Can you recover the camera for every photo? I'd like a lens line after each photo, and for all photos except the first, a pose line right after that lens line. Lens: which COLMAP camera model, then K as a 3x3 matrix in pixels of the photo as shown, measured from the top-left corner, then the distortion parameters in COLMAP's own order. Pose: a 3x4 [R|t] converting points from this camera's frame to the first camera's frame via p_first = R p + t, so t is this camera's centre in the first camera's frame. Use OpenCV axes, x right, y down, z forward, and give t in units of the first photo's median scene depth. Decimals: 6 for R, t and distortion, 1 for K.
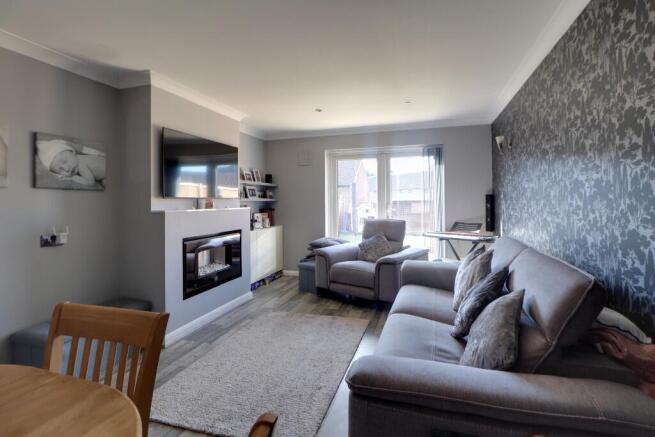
lens RADIAL K [[301.4, 0, 342.6], [0, 301.4, 199.5], [0, 0, 1]] dist [-0.001205, -0.000606]
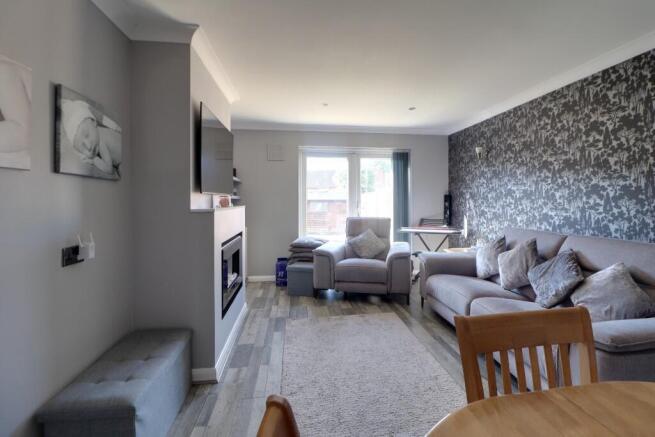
lens RADIAL K [[301.4, 0, 342.6], [0, 301.4, 199.5], [0, 0, 1]] dist [-0.001205, -0.000606]
pose [[0.909417, 0.008390, 0.415801, -0.602783], [-0.009373, 0.999956, 0.000323, 0.009006], [-0.415780, -0.004191, 0.909455, 0.142509]]
